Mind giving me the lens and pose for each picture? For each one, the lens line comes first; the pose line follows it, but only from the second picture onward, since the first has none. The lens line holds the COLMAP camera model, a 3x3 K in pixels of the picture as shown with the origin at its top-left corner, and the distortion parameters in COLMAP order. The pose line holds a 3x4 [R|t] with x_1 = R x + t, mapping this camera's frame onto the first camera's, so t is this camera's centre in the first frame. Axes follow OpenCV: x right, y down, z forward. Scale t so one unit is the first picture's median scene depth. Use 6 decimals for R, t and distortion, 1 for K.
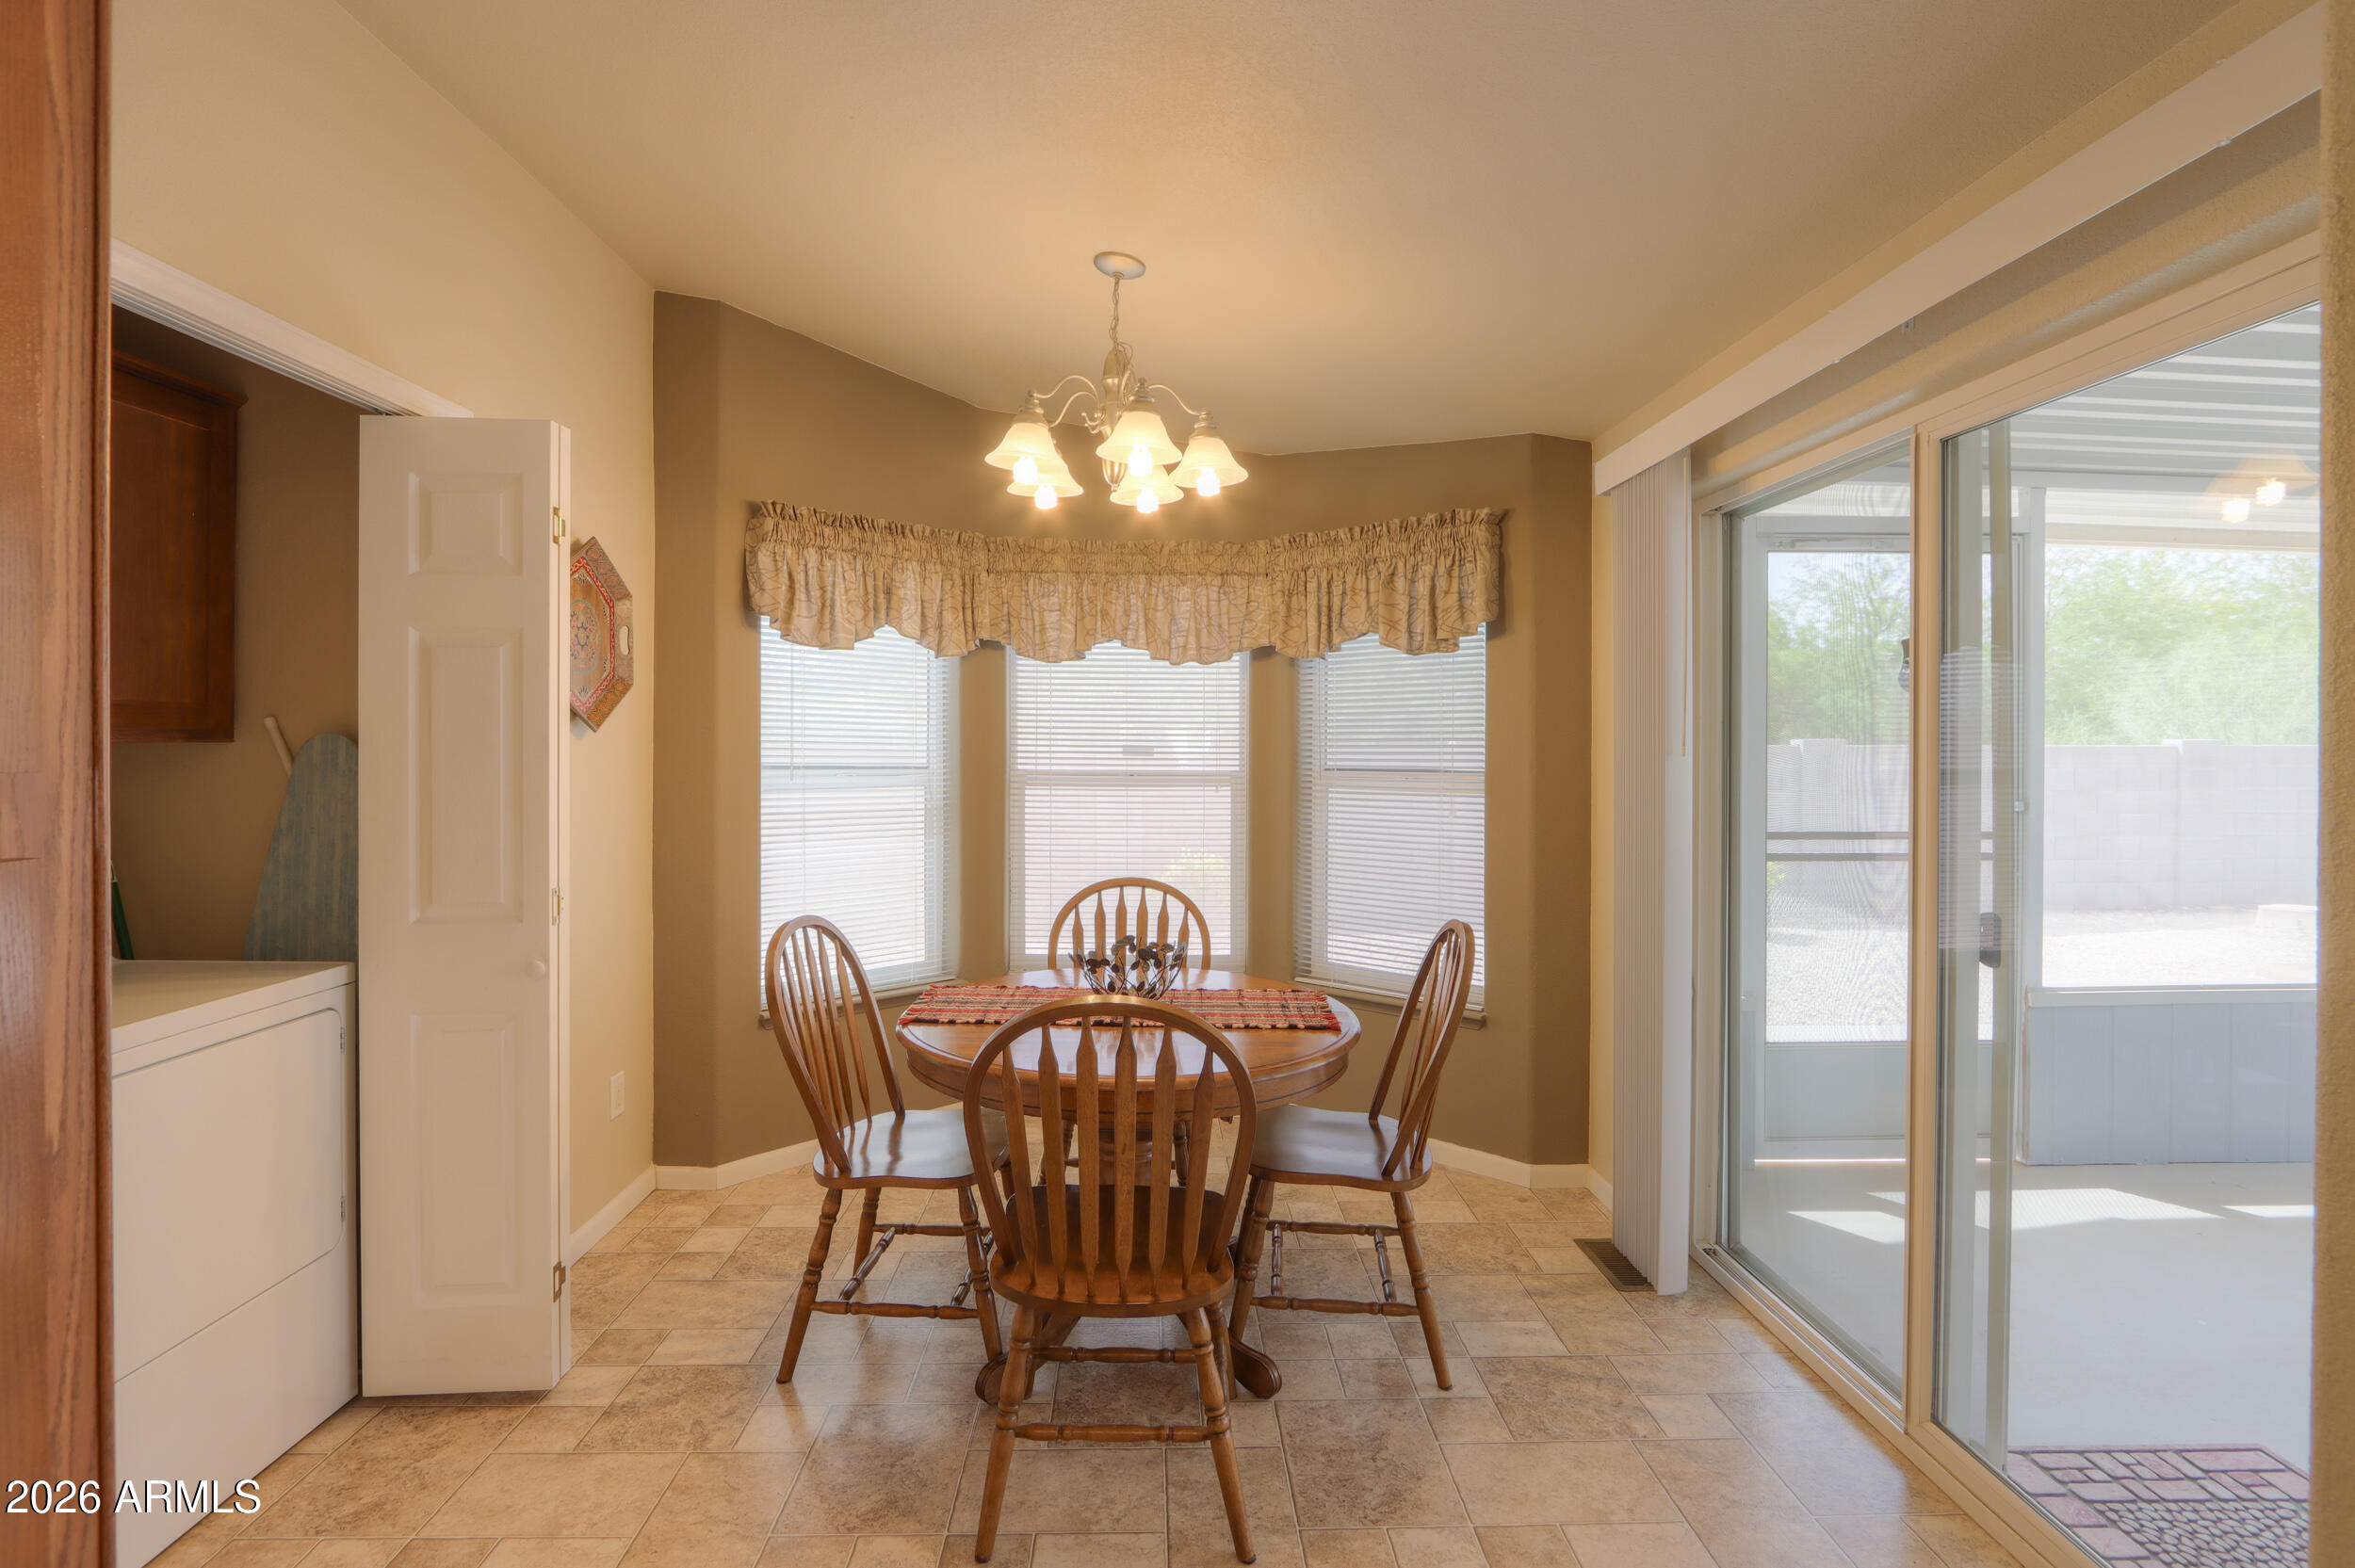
lens RADIAL K [[1108.5, 0, 1173.5], [0, 1108.5, 744.5], [0, 0, 1]] dist [-0.024477, 0.000494]
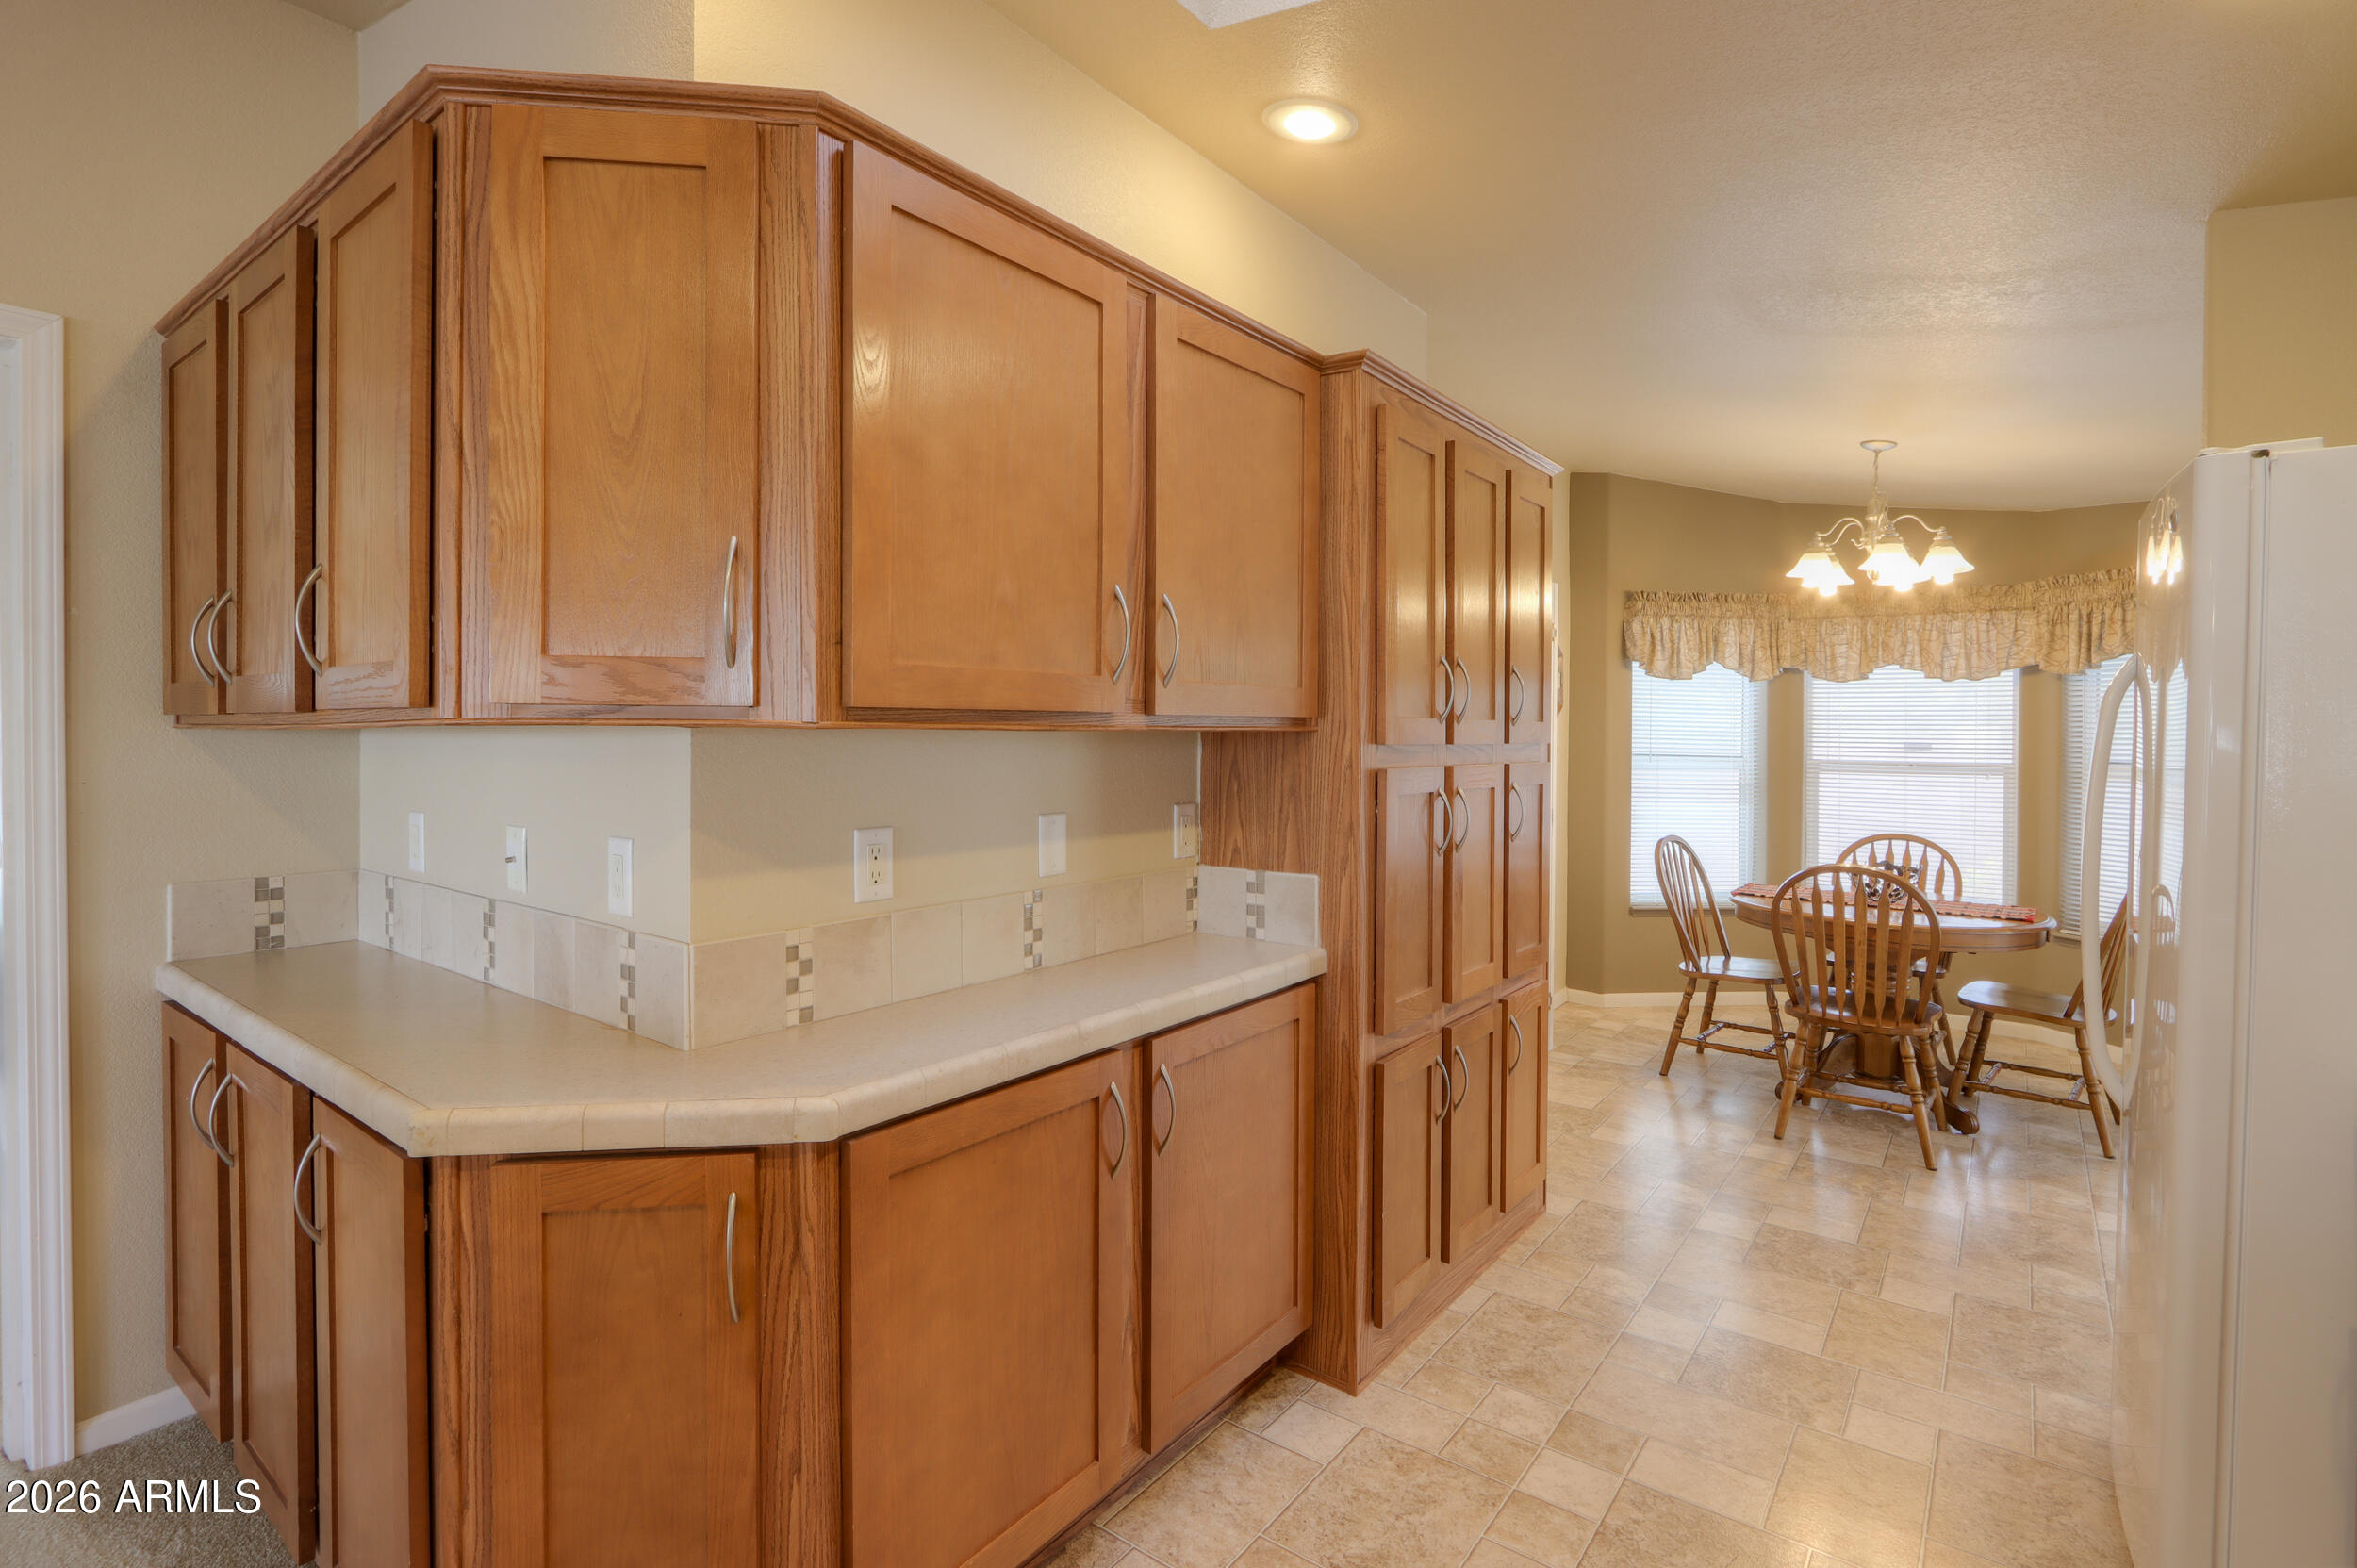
lens RADIAL K [[1109.7, 0, 1174.5], [0, 1109.7, 744.4], [0, 0, 1]] dist [-0.024477, 0.000494]
pose [[0.779512, 0.006586, -0.626353, 0.116938], [-0.006687, 0.999975, 0.002192, 0.007009], [0.626352, 0.002480, 0.779537, -0.674961]]
